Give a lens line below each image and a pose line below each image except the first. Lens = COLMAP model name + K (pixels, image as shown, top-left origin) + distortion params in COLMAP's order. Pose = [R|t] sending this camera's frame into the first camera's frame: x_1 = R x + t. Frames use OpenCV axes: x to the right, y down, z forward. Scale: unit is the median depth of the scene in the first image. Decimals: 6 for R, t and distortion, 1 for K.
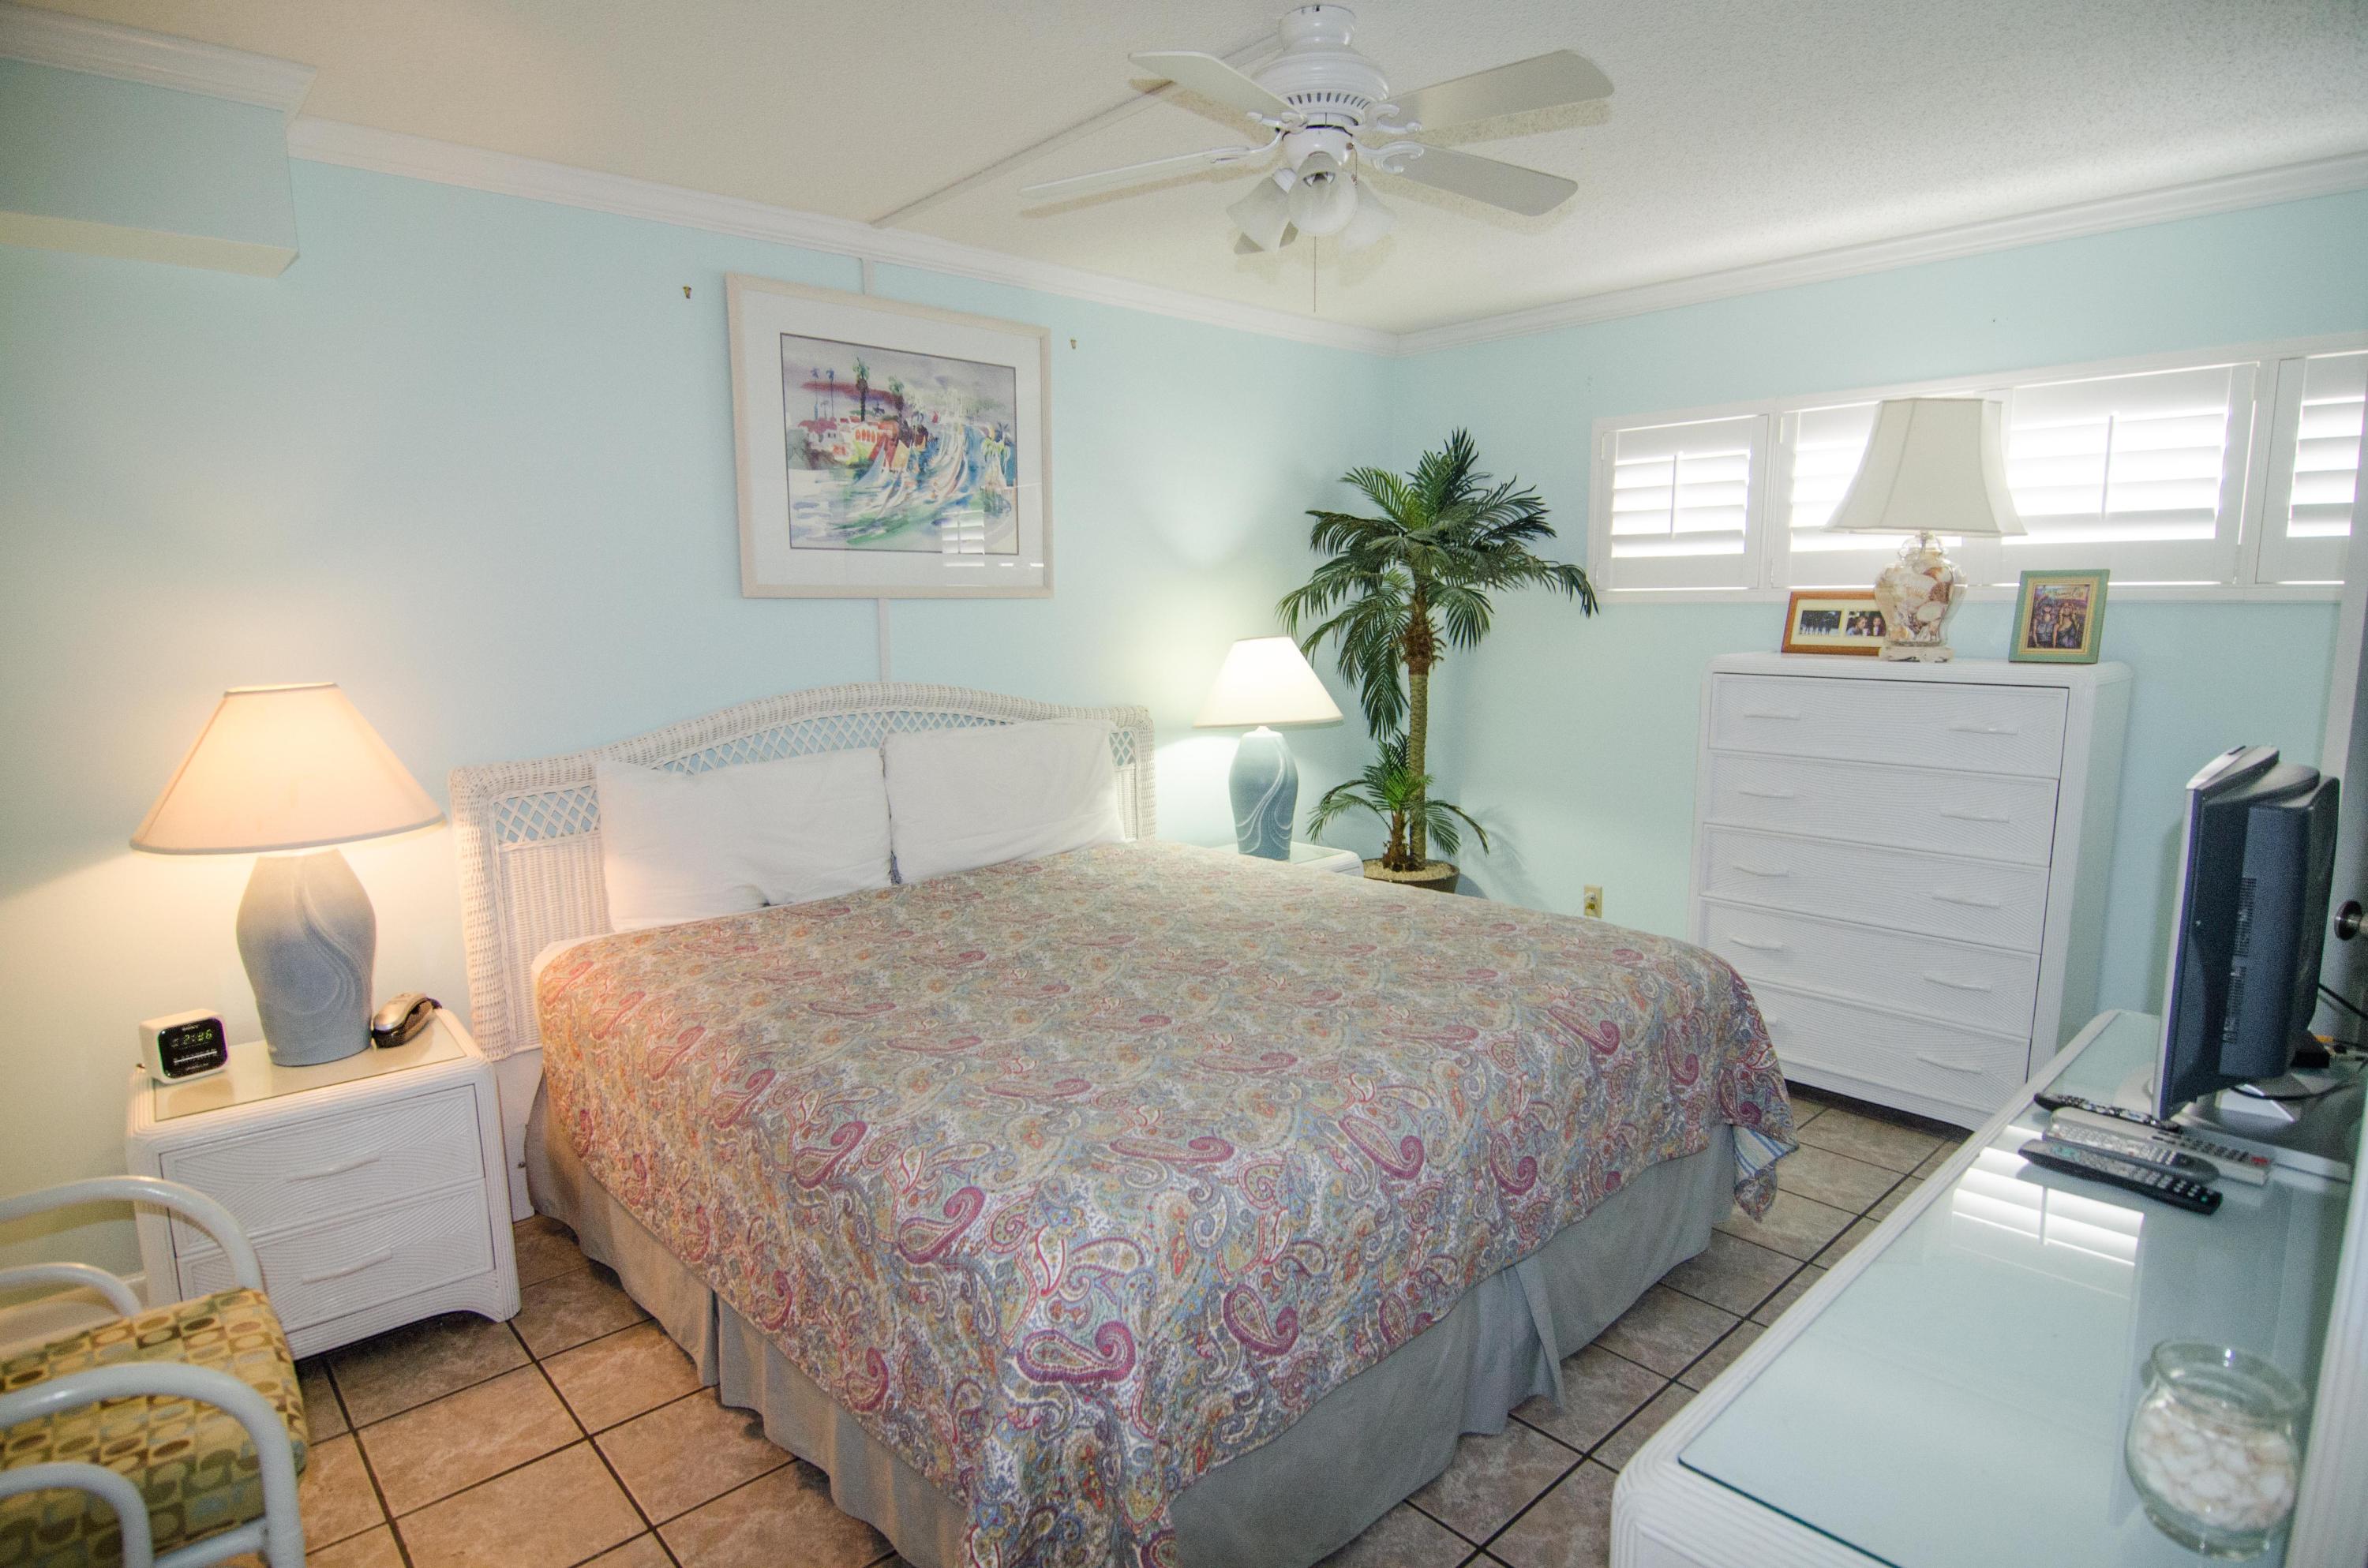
lens RADIAL K [[1256.4, 0, 1200.6], [0, 1256.4, 782.8], [0, 0, 1]] dist [-0.006521, -0.008996]
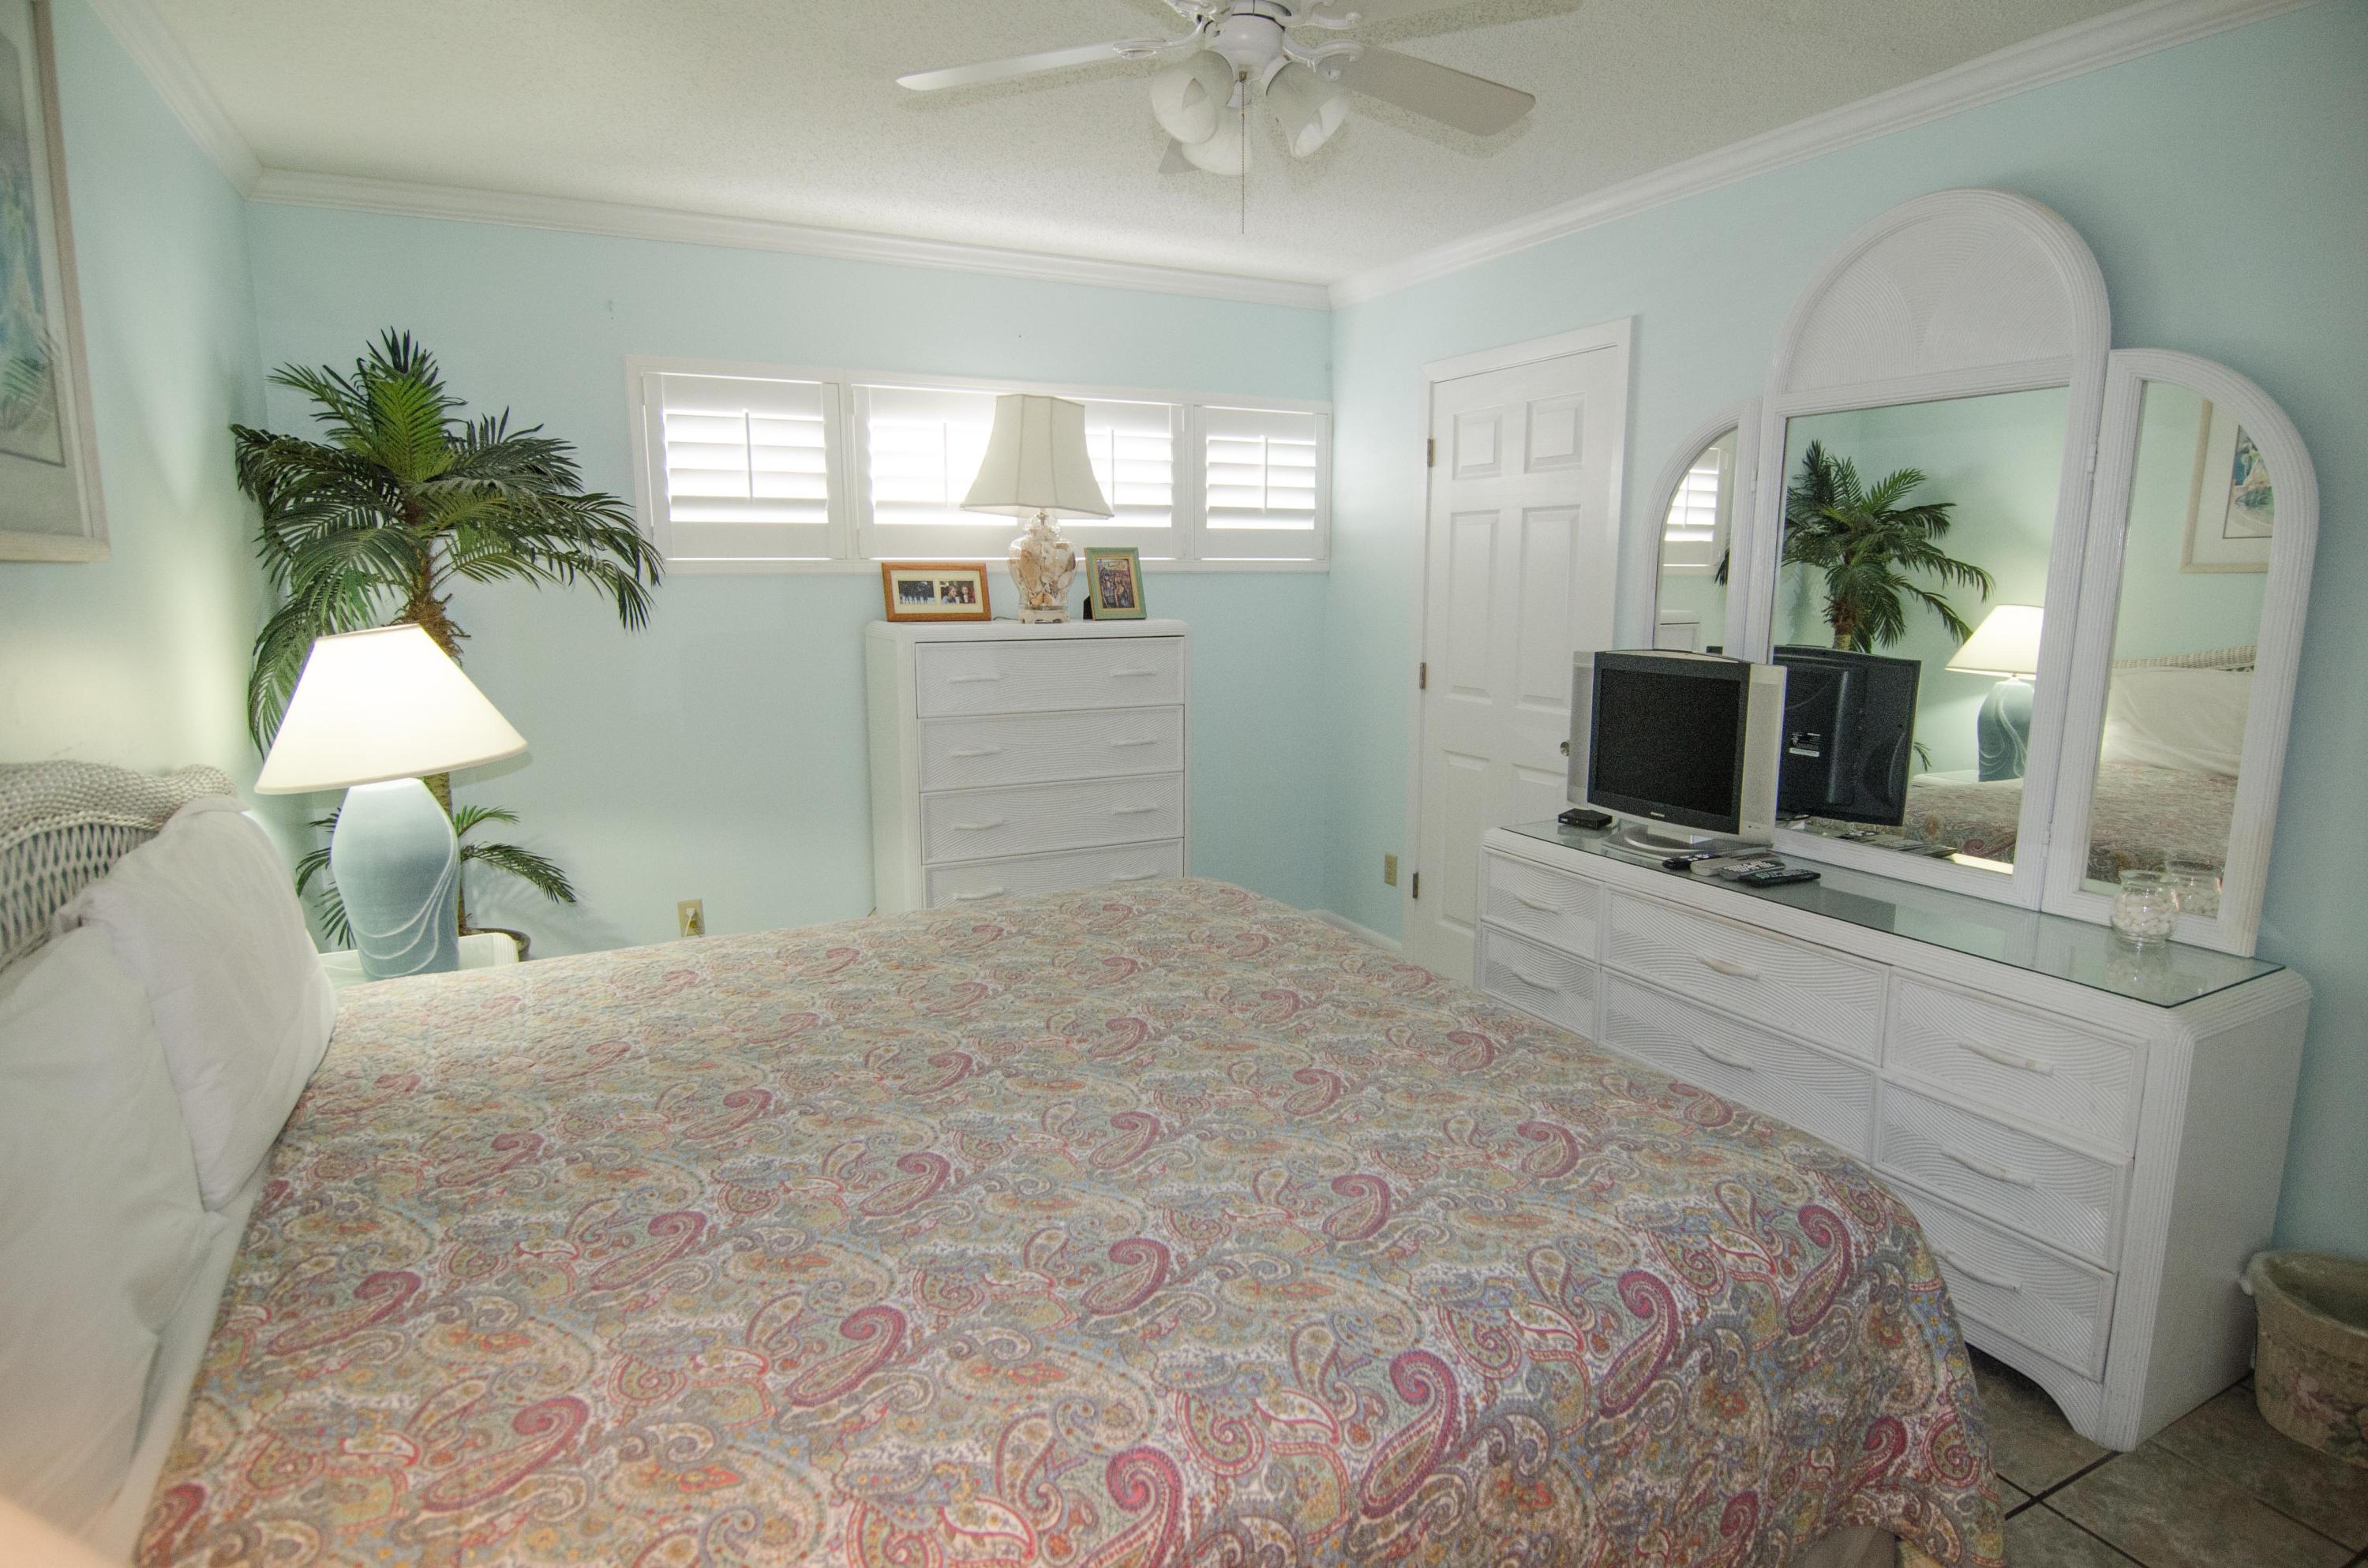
lens RADIAL K [[1256.4, 0, 1191.8], [0, 1256.4, 789.0], [0, 0, 1]] dist [-0.006521, -0.008996]
pose [[0.274503, -0.159664, 0.948238, -0.510399], [0.138565, 0.982395, 0.125303, -0.069459], [-0.951550, 0.096997, 0.291794, 0.516767]]
